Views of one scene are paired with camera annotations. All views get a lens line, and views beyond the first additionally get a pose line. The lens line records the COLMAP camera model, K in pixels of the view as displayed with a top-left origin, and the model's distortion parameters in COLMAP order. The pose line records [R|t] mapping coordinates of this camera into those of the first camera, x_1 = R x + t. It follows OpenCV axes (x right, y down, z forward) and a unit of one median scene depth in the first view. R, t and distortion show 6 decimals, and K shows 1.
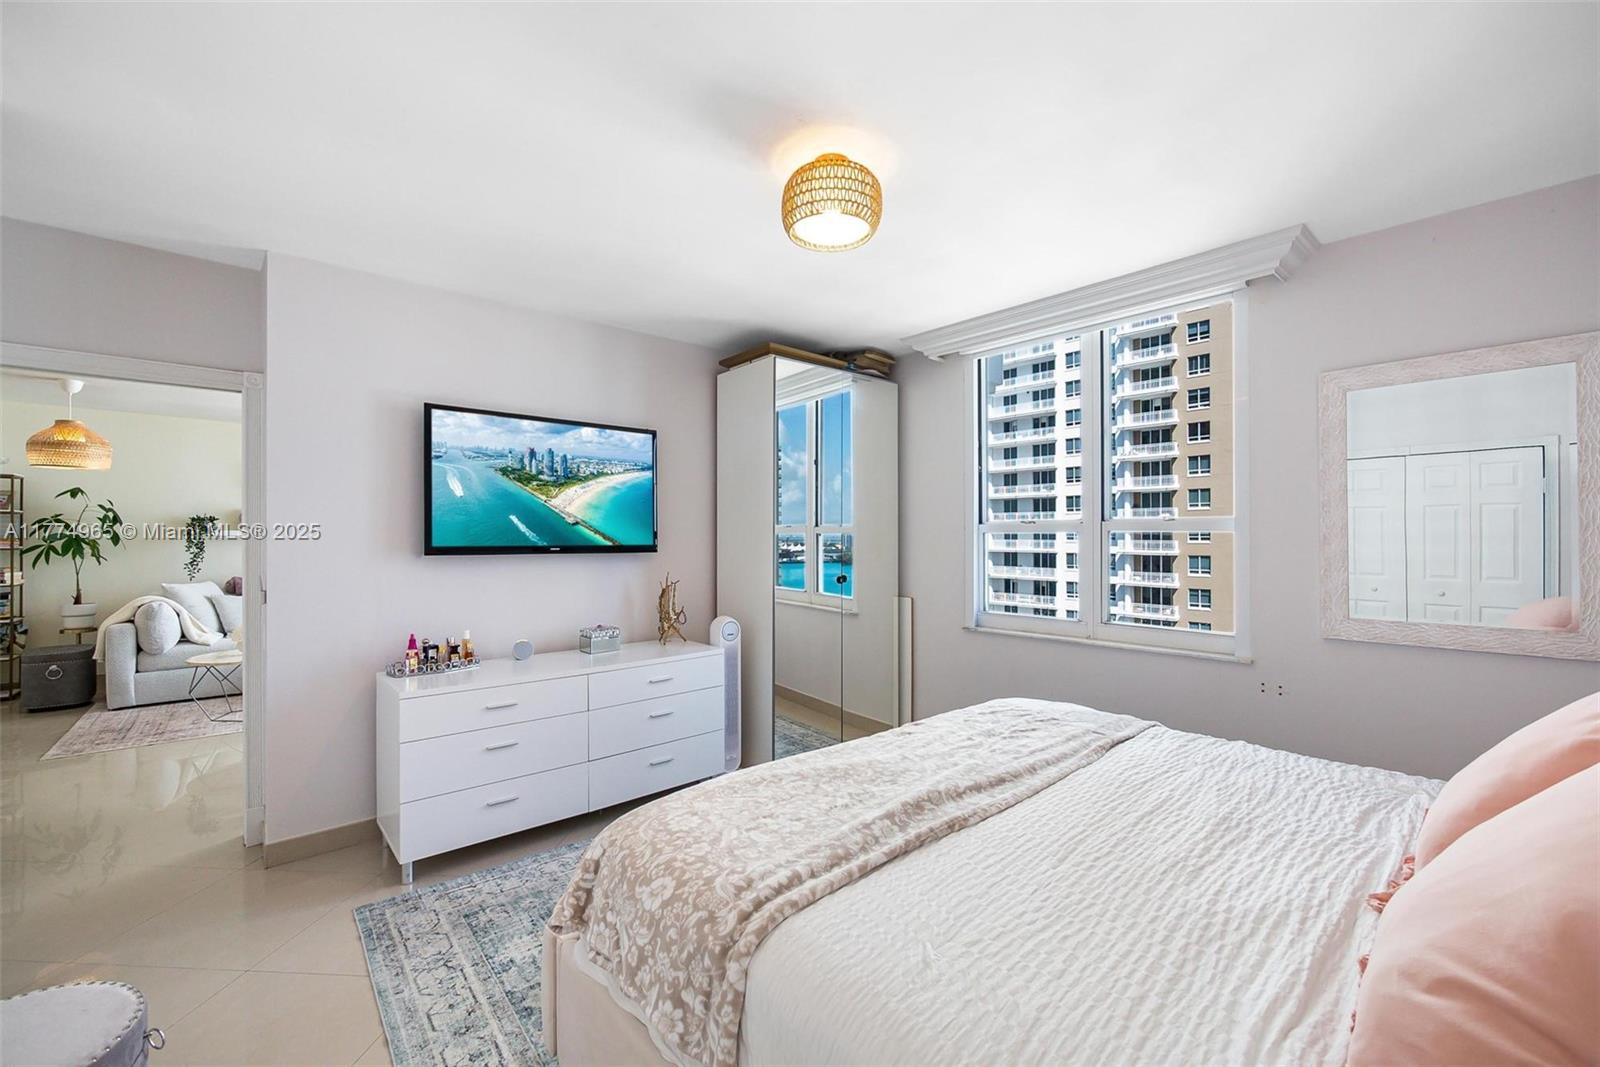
lens RADIAL K [[662.6, 0, 803.6], [0, 662.6, 535.0], [0, 0, 1]] dist [-0.001756, 0.000258]
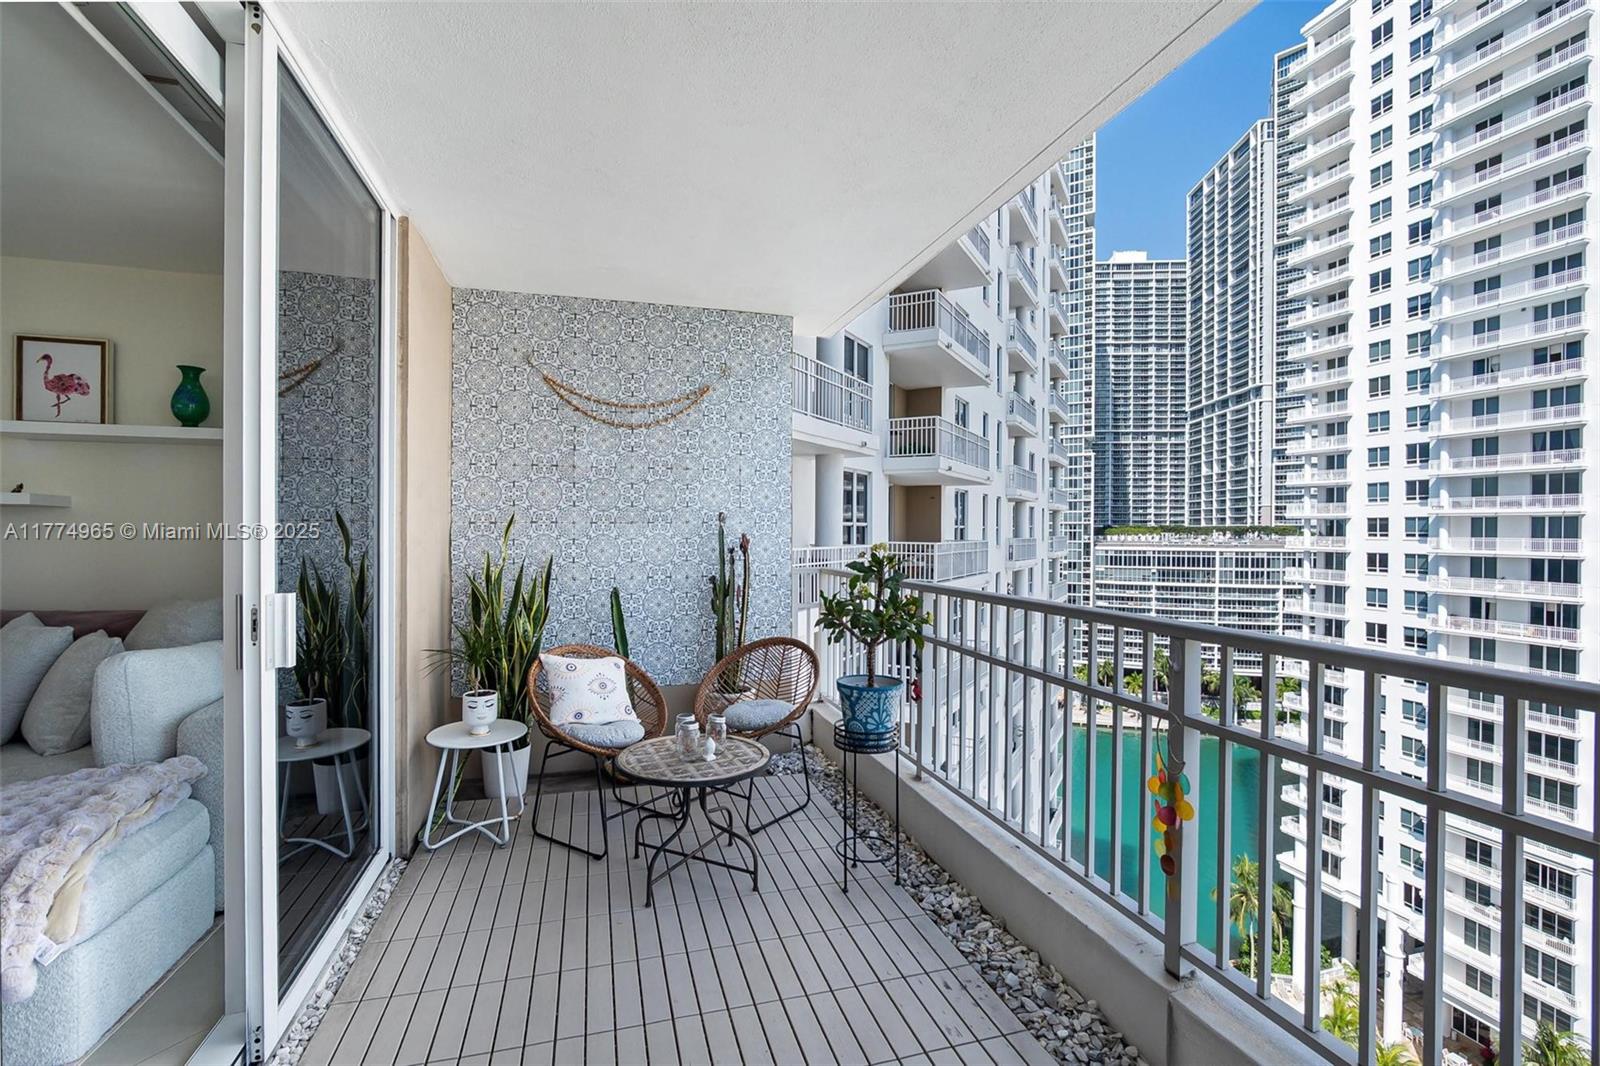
lens RADIAL K [[717.7, 0, 800.0], [0, 717.7, 533.0], [0, 0, 1]] dist [-0.028425, 0.013093]
pose [[0.906937, 0.006972, -0.421208, -0.076611], [-0.004882, 0.999970, 0.006040, 0.012884], [0.421238, -0.003422, 0.906944, 0.725254]]
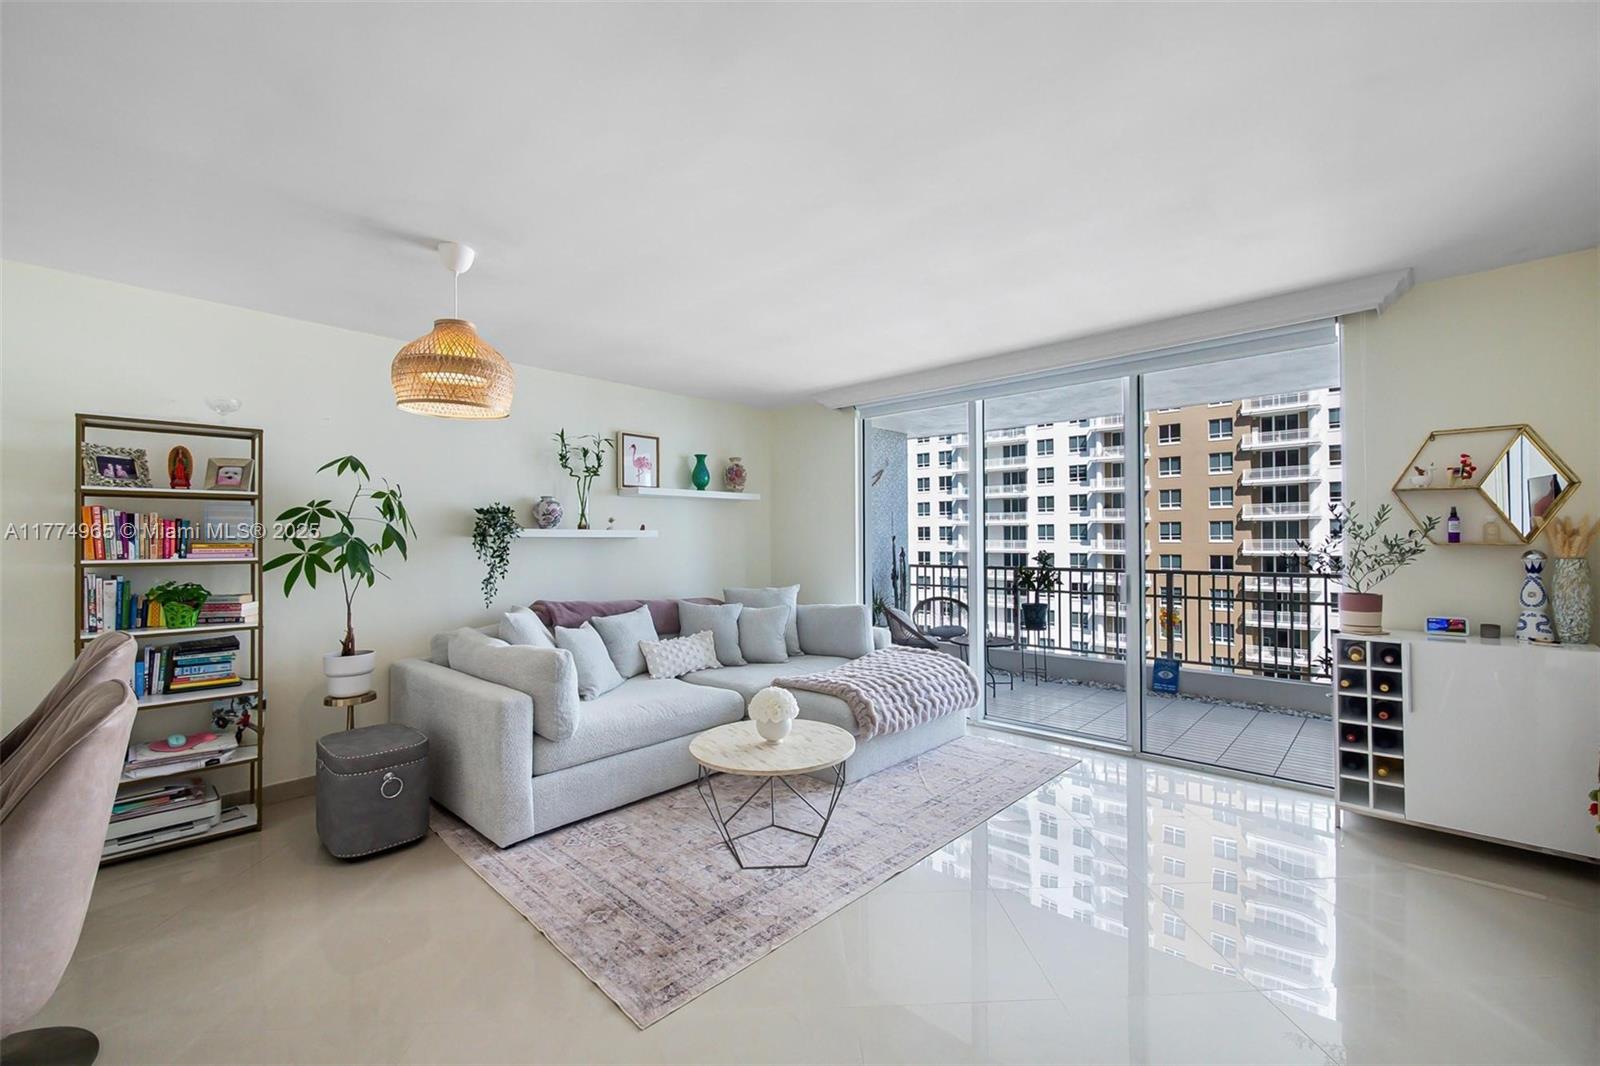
lens RADIAL K [[662.6, 0, 803.6], [0, 662.6, 534.5], [0, 0, 1]] dist [-0.001756, 0.000258]
pose [[0.994950, -0.005787, 0.100206, -0.552244], [0.006164, 0.999975, -0.003447, 0.001935], [-0.100184, 0.004047, 0.994961, 0.272560]]
